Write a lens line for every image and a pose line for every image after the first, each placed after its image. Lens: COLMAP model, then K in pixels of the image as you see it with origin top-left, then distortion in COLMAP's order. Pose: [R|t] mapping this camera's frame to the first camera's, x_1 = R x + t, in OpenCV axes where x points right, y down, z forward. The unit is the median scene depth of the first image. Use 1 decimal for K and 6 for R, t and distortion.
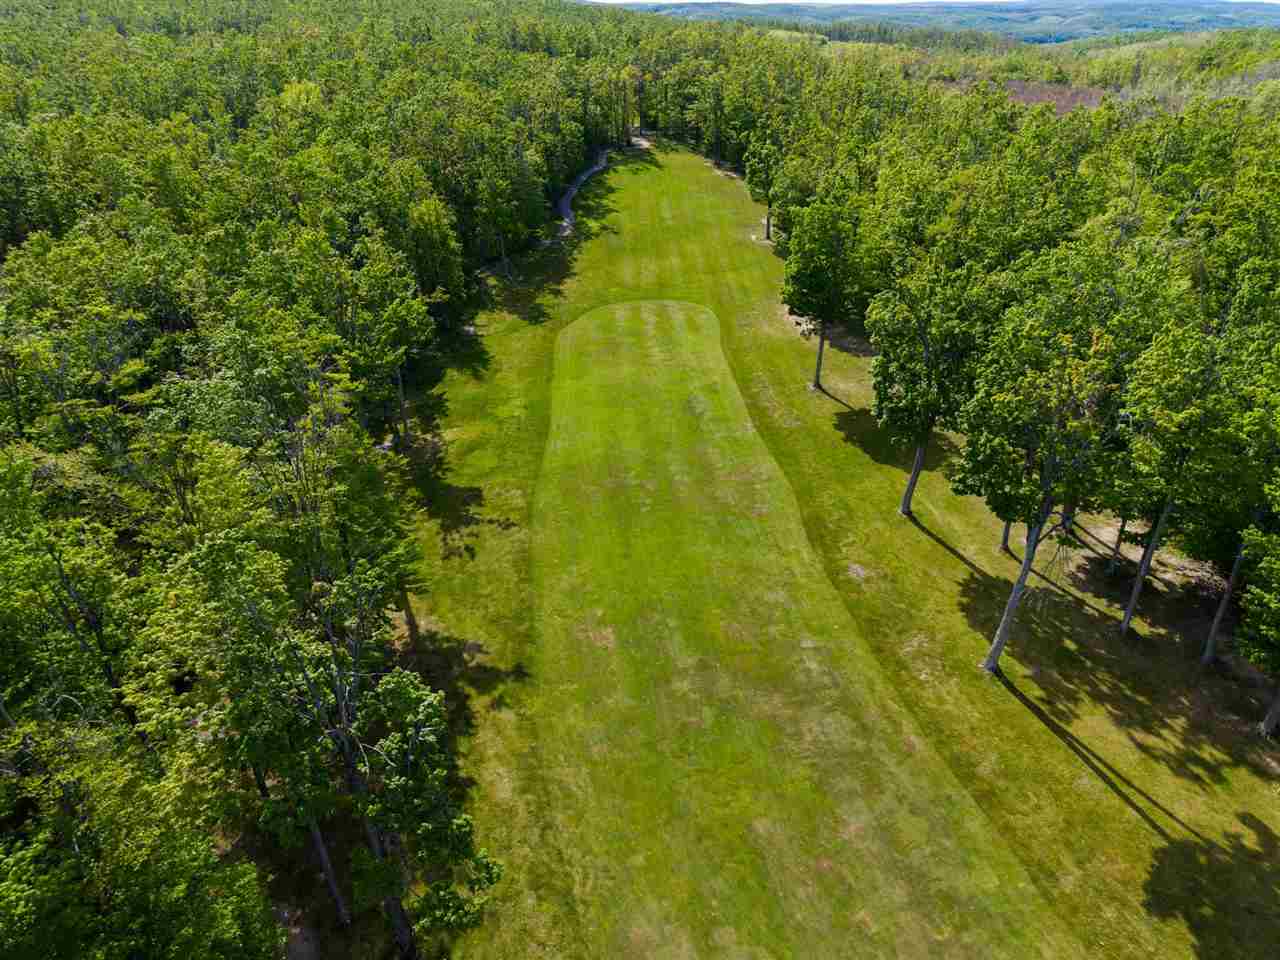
lens RADIAL K [[848.8, 0, 642.6], [0, 848.8, 493.3], [0, 0, 1]] dist [0.010078, -0.008377]
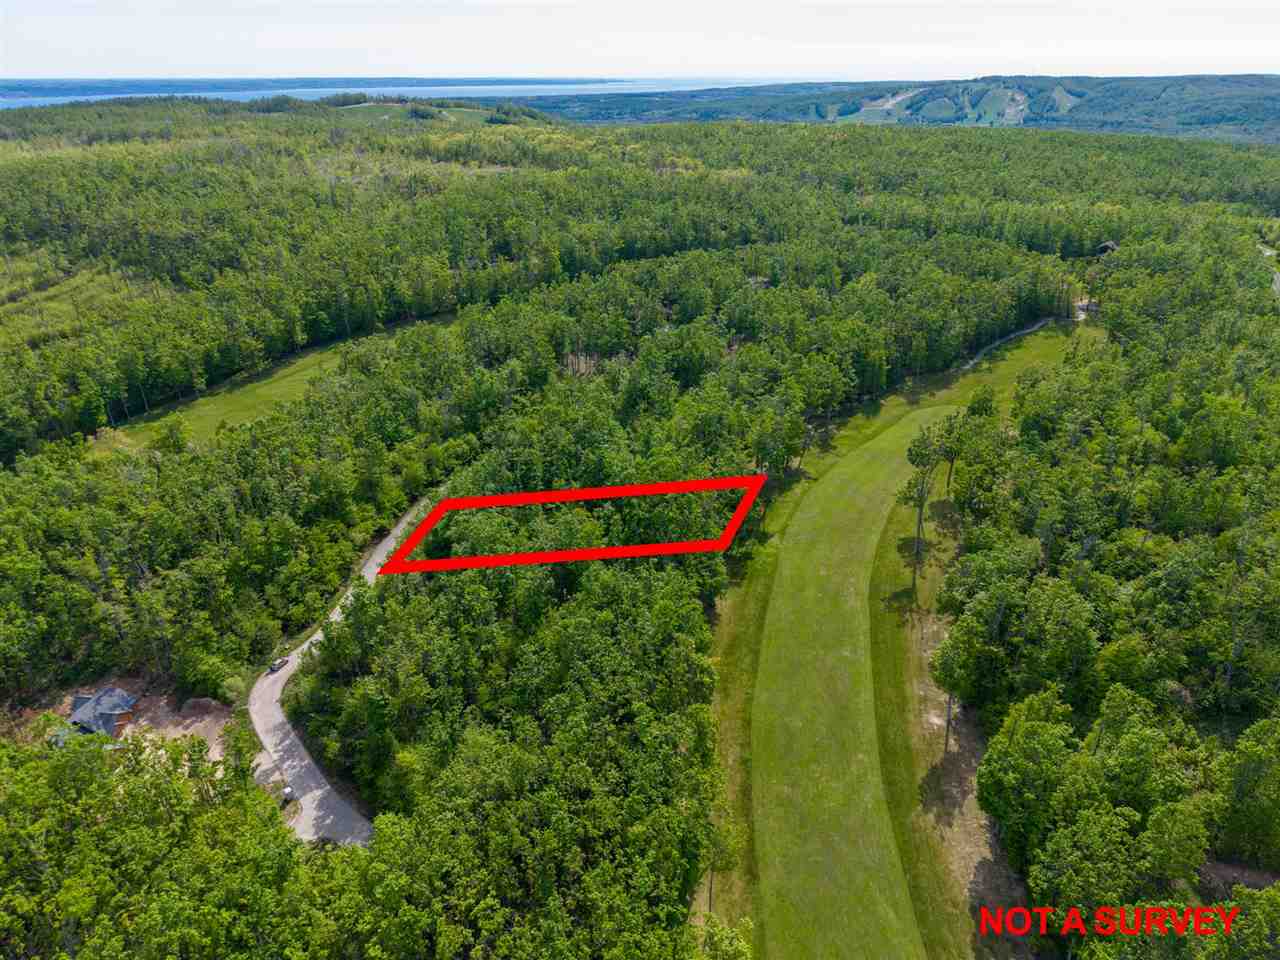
lens RADIAL K [[848.8, 0, 644.1], [0, 848.8, 480.9], [0, 0, 1]] dist [0.010078, -0.008377]
pose [[0.757949, 0.279537, -0.589383, 0.909203], [-0.321960, 0.946118, 0.034690, 0.184129], [0.567323, 0.163464, 0.807108, -1.538096]]
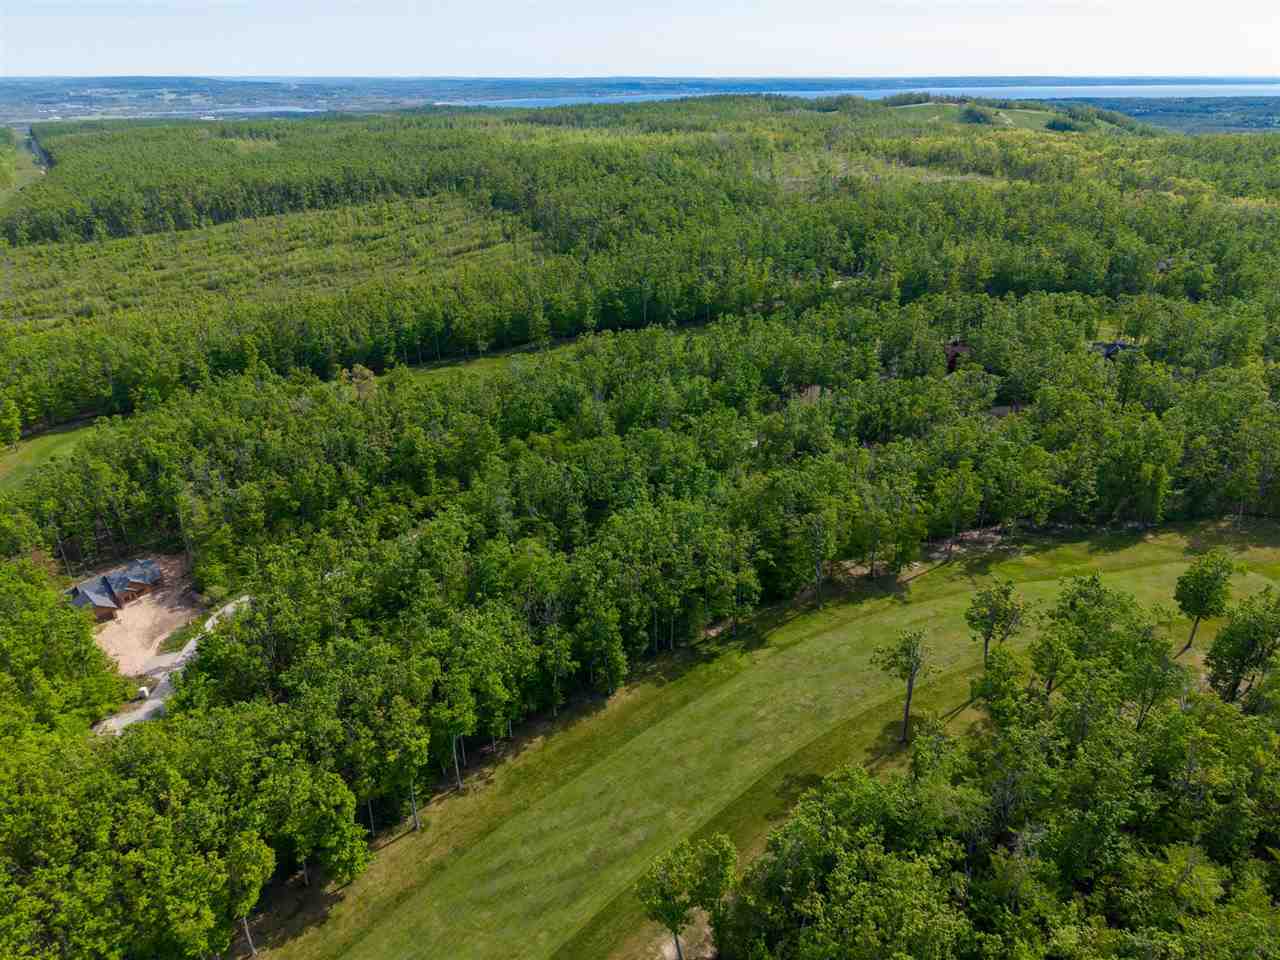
lens RADIAL K [[848.8, 0, 646.9], [0, 848.8, 479.7], [0, 0, 1]] dist [0.010078, -0.008377]
pose [[0.201747, 0.419744, -0.884937, 1.254846], [-0.483536, 0.828417, 0.282700, -0.340544], [0.851758, 0.370865, 0.370092, -0.630953]]
